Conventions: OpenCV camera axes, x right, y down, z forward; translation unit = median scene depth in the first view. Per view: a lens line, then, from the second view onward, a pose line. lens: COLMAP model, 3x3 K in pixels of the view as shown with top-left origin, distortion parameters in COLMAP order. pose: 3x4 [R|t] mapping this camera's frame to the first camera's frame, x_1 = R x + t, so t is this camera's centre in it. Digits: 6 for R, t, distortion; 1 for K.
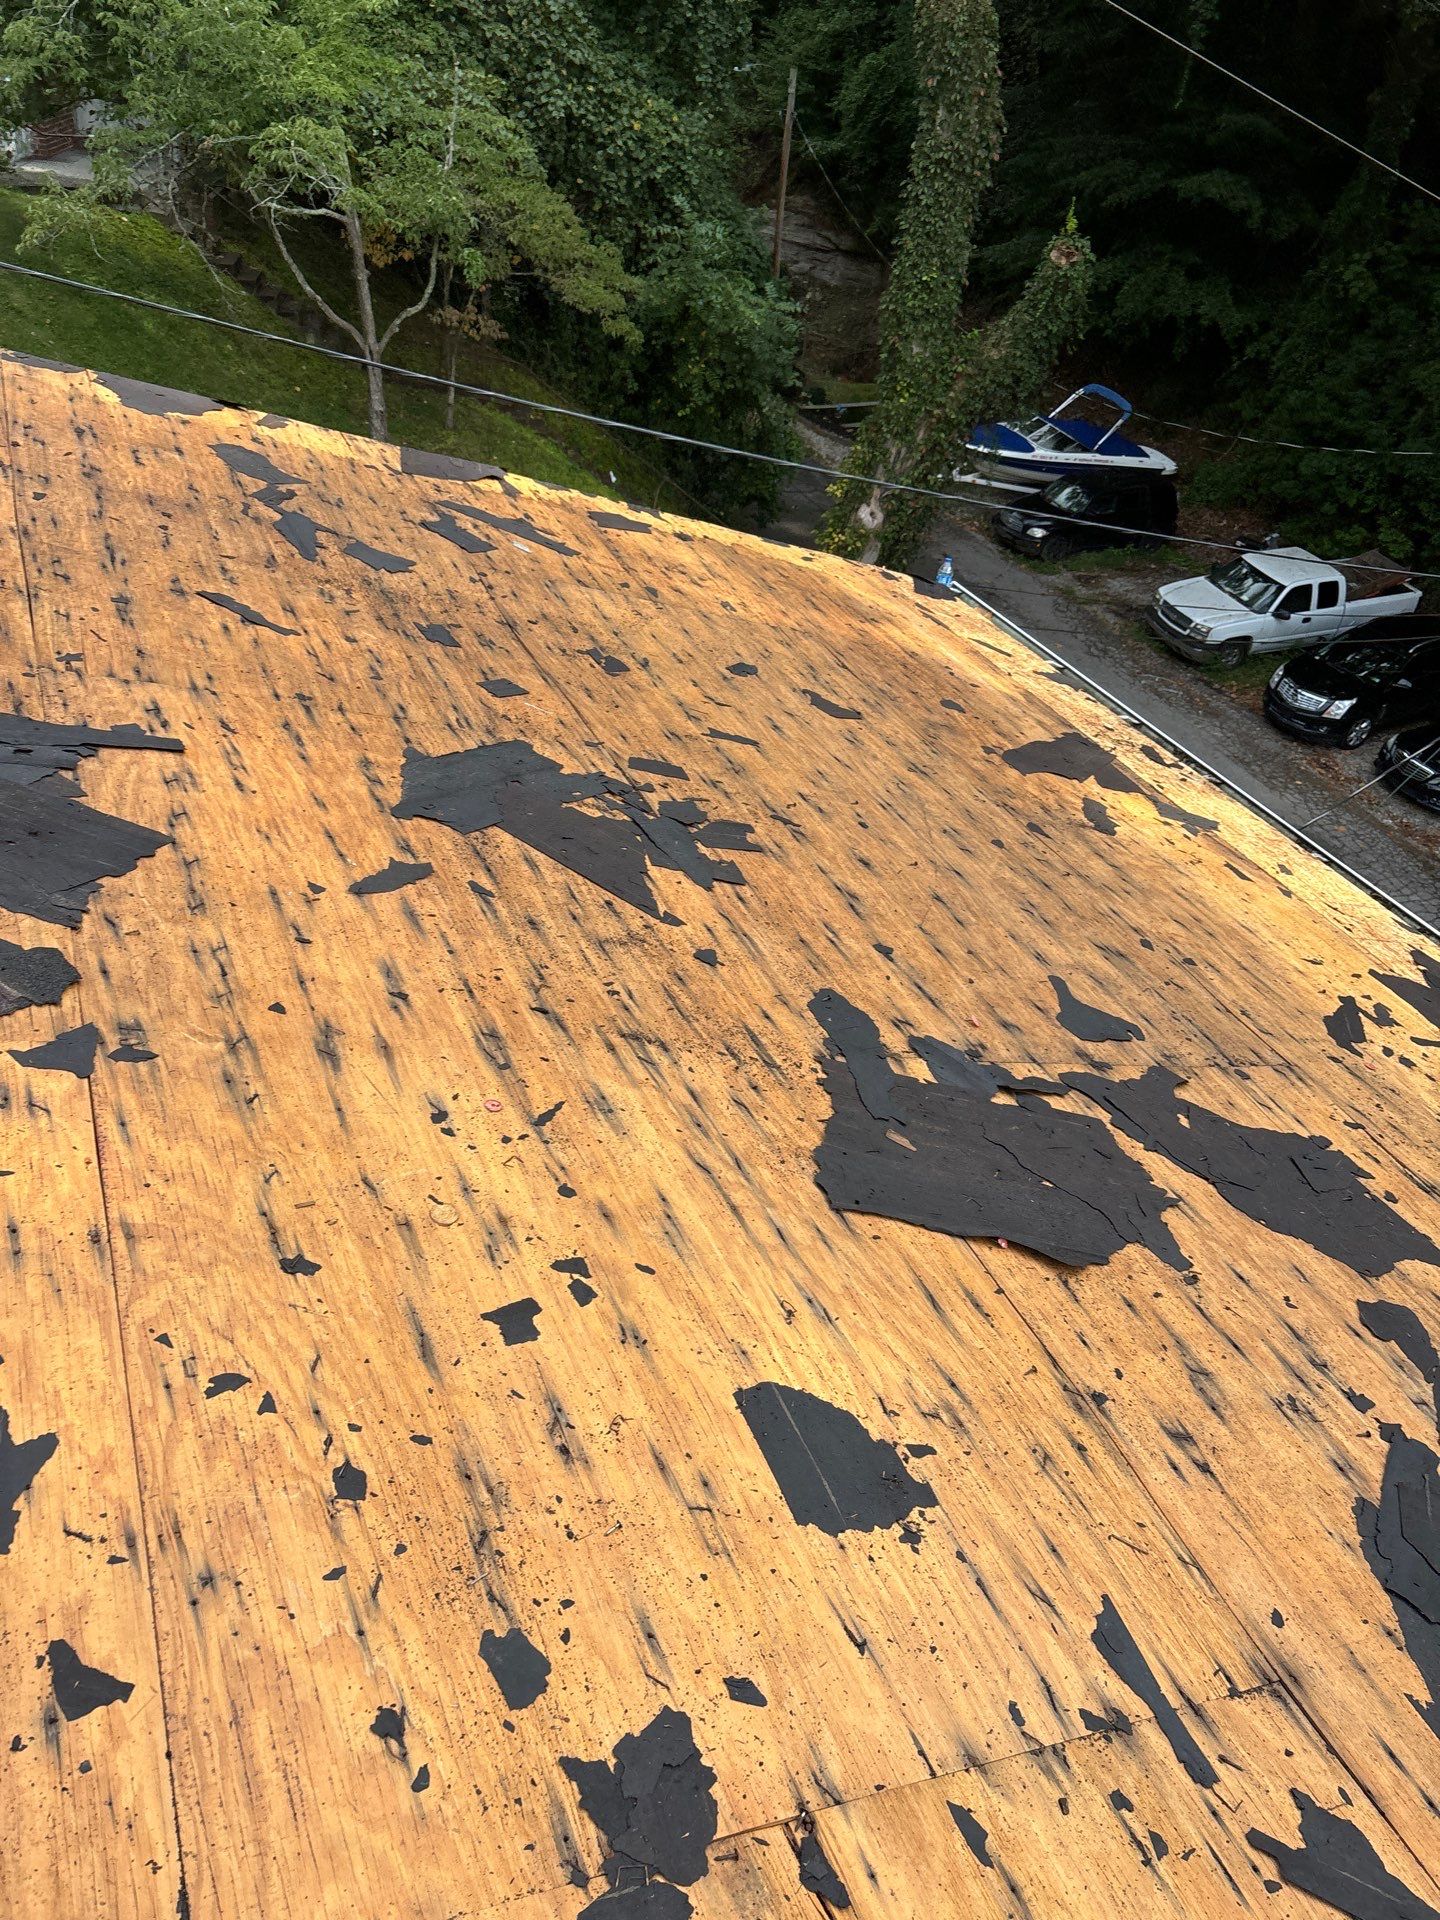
lens RADIAL K [[1342.6, 0, 720.0], [0, 1342.6, 960.0], [0, 0, 1]] dist [-0.002617, -0.009954]
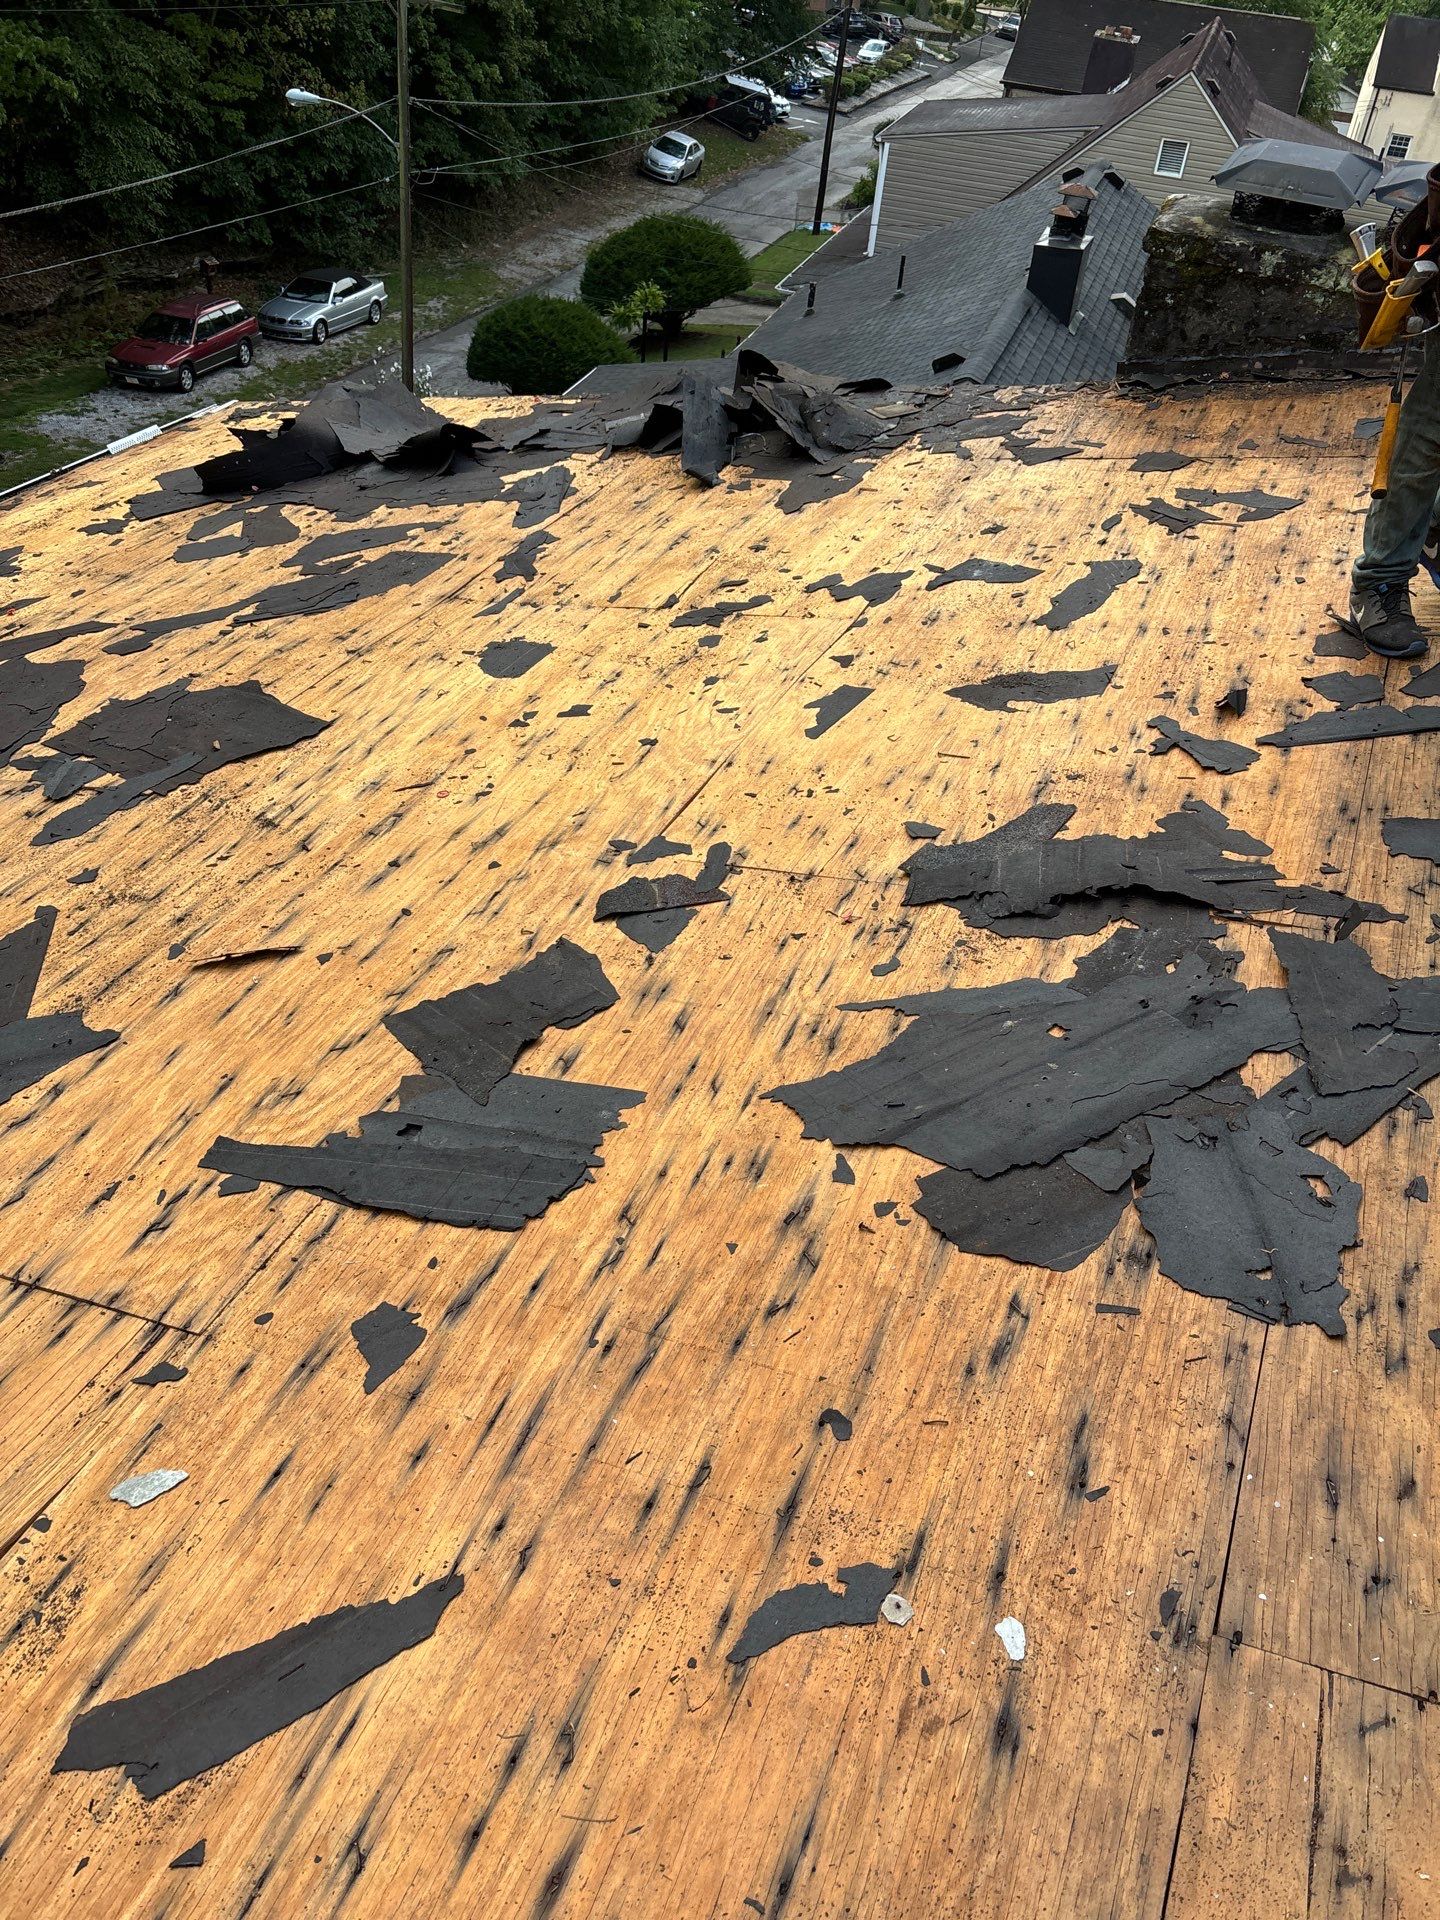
lens RADIAL K [[1342.6, 0, 720.0], [0, 1342.6, 960.0], [0, 0, 1]] dist [-0.002617, -0.009954]
pose [[-0.631761, -0.638468, 0.439587, -1.291529], [0.318389, 0.303317, 0.898124, -1.199626], [-0.706758, 0.707359, 0.011658, 1.082341]]
